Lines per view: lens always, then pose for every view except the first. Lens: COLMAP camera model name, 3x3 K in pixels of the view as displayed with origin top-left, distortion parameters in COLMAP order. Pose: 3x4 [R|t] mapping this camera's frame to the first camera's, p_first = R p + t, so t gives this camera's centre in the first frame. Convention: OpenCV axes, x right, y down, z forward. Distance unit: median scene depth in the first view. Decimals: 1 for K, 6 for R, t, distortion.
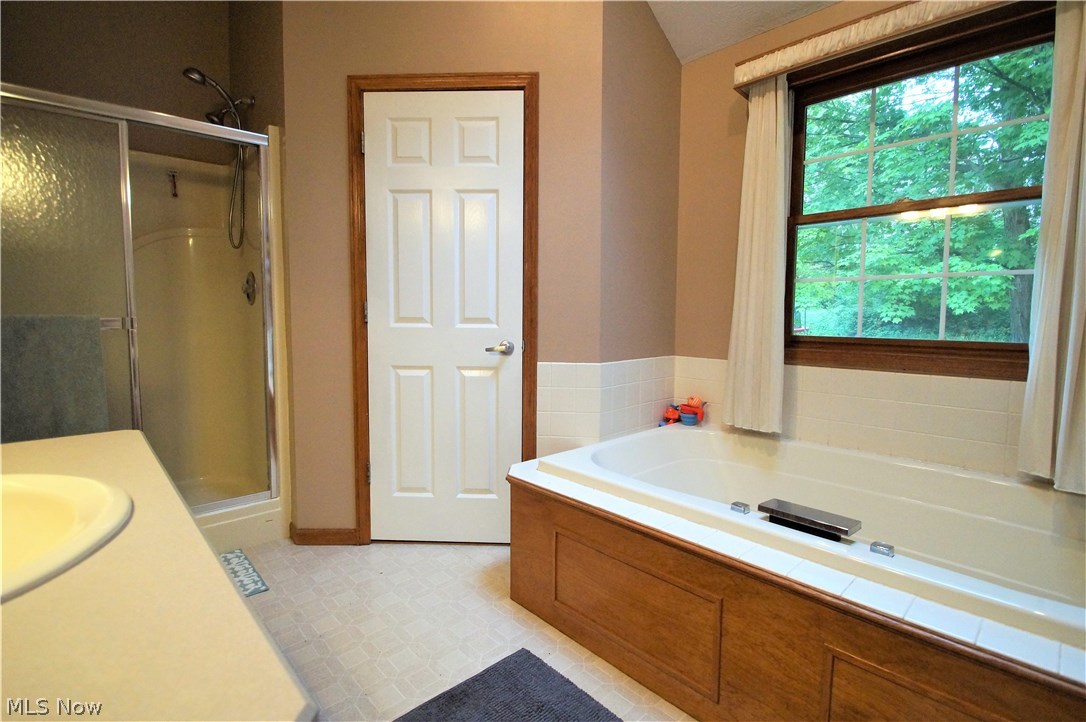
lens RADIAL K [[503.9, 0, 542.0], [0, 503.9, 350.6], [0, 0, 1]] dist [-0.000995, -0.000332]
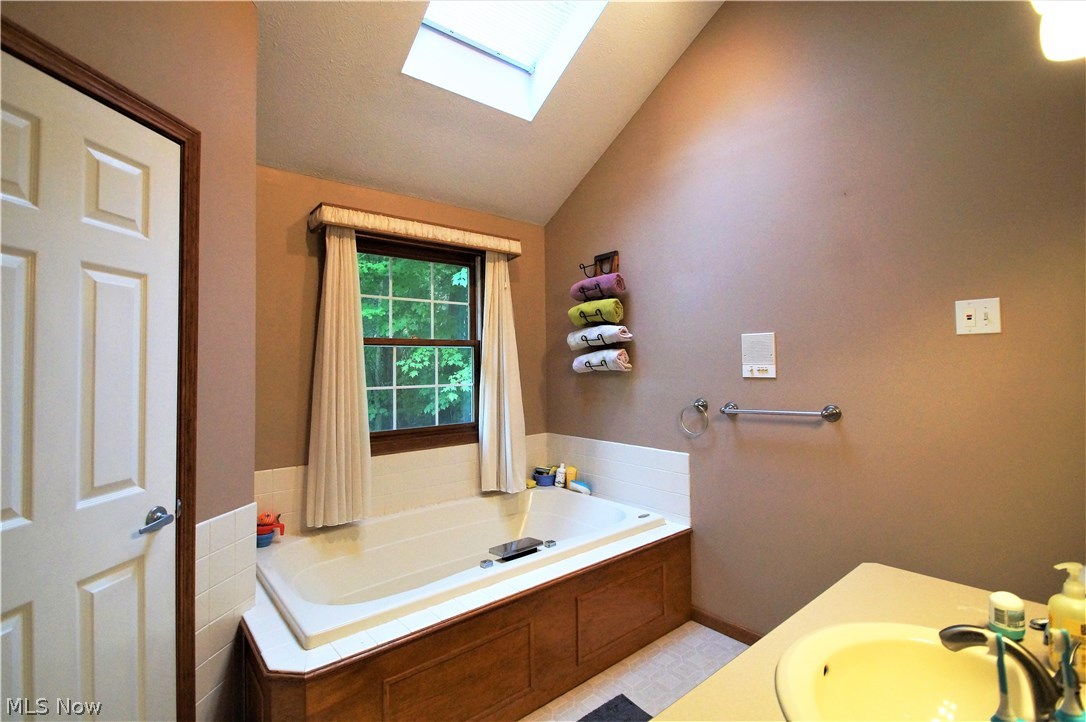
lens RADIAL K [[503.9, 0, 542.0], [0, 503.9, 350.6], [0, 0, 1]] dist [-0.000995, -0.000332]
pose [[0.061515, 0.023024, 0.997841, -0.714156], [0.090177, 0.995517, -0.028530, -0.163190], [-0.994024, 0.091737, 0.059163, 0.481351]]
